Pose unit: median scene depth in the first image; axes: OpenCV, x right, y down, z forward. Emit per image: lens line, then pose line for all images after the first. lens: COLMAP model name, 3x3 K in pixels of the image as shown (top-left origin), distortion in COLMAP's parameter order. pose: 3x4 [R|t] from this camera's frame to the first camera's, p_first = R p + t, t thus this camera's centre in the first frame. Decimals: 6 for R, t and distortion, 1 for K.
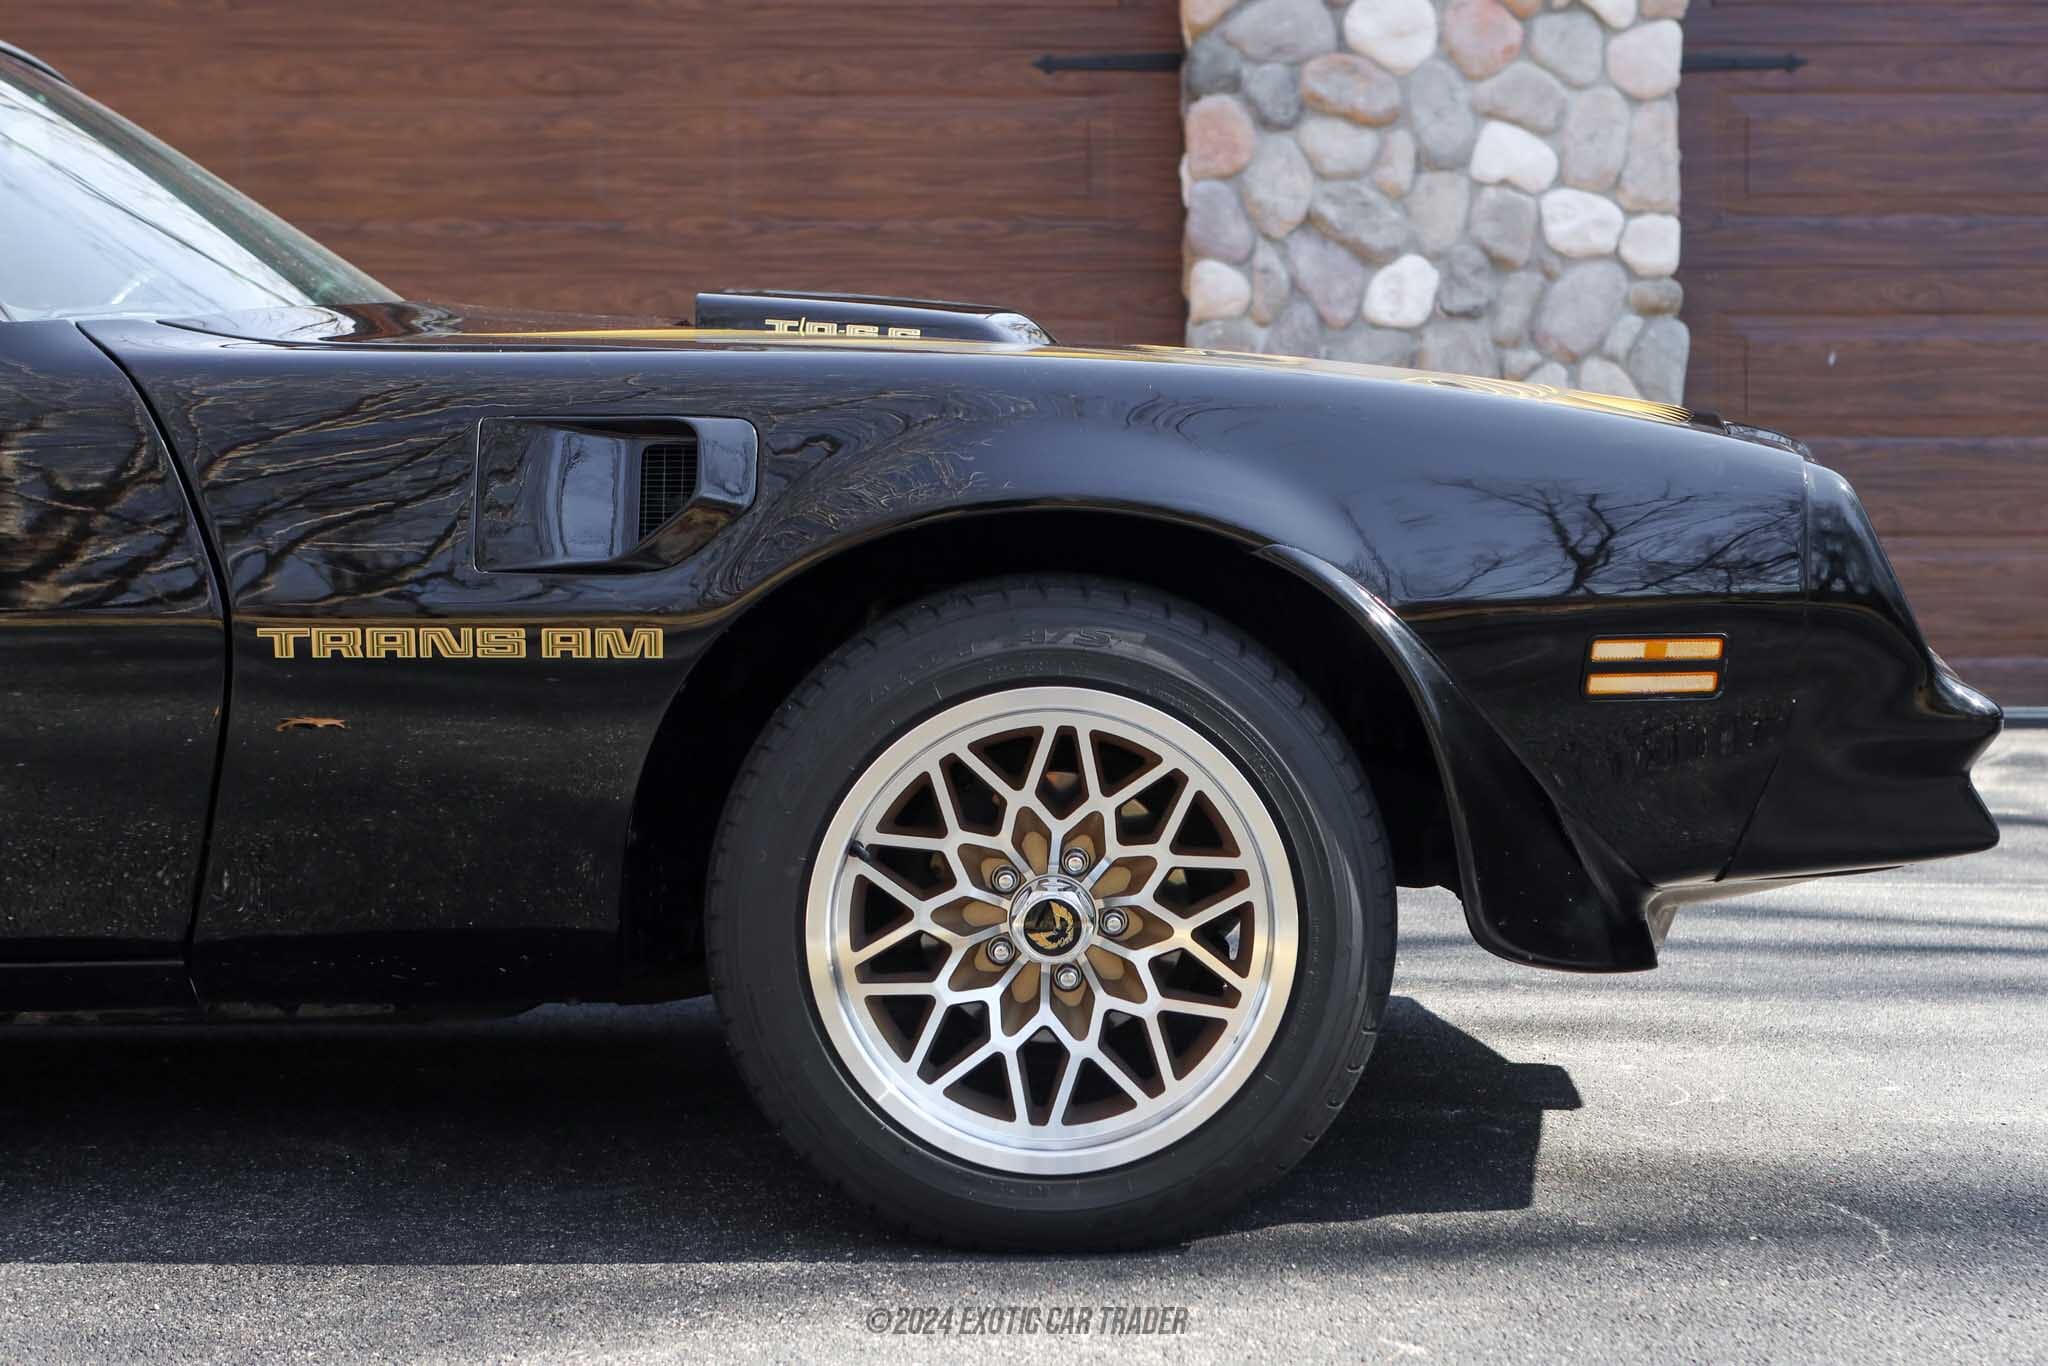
lens RADIAL K [[3594.4, 0, 1024.0], [0, 3594.4, 683.0], [0, 0, 1]] dist [0.041303, -0.055167]
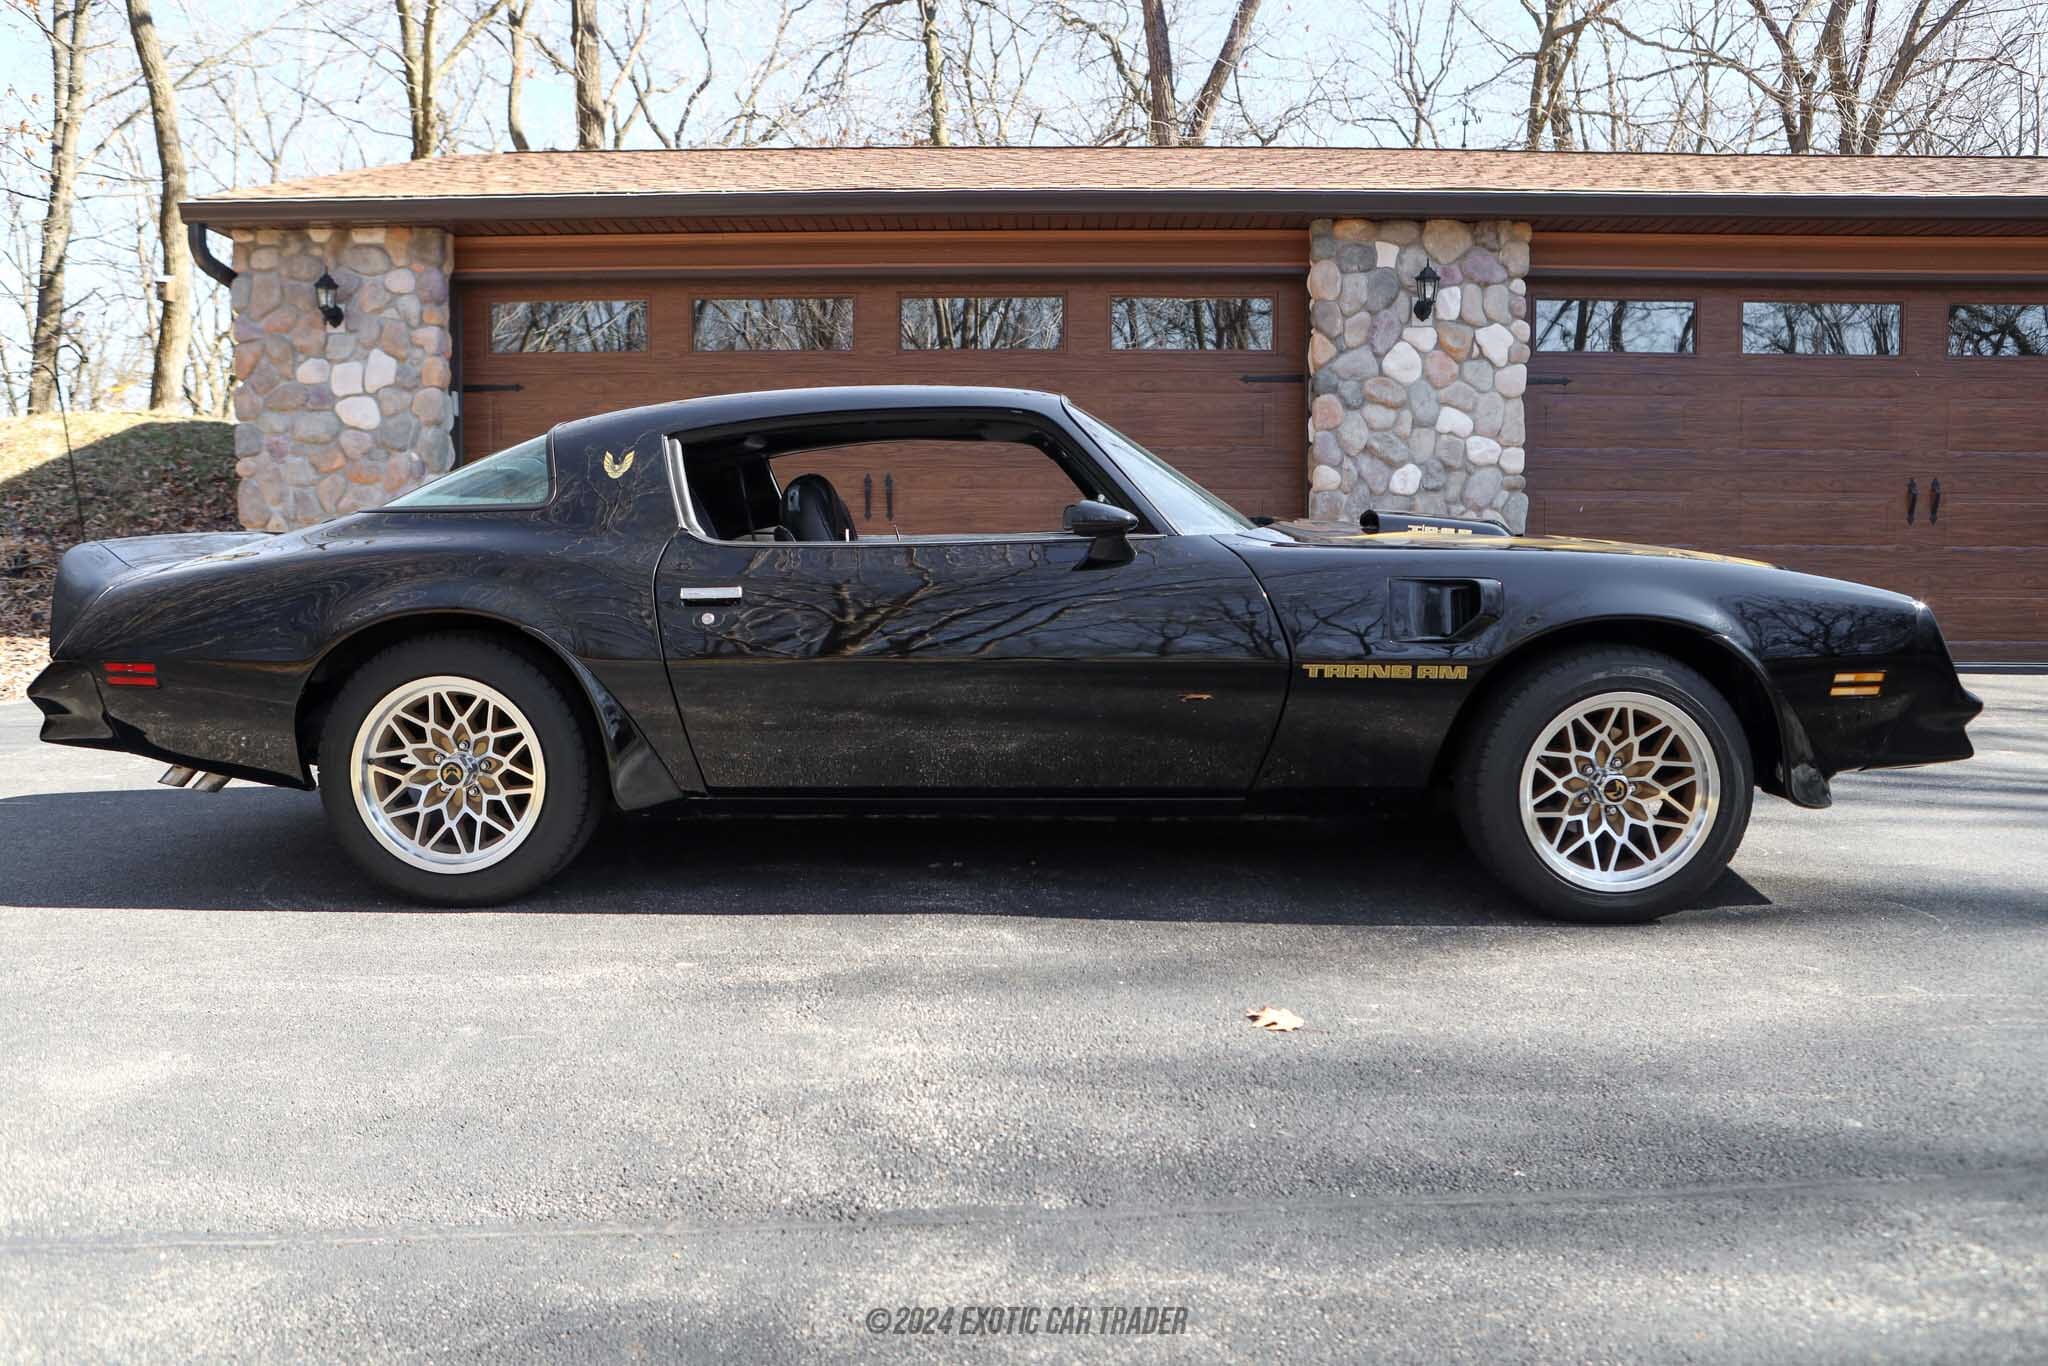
lens RADIAL K [[1578.4, 0, 1022.2], [0, 1578.4, 641.7], [0, 0, 1]] dist [-0.007200, -0.003095]
pose [[0.999848, 0.010177, -0.014142, -0.127261], [-0.010009, 0.999880, 0.011852, -0.013733], [0.014261, -0.011709, 0.999830, -0.022629]]
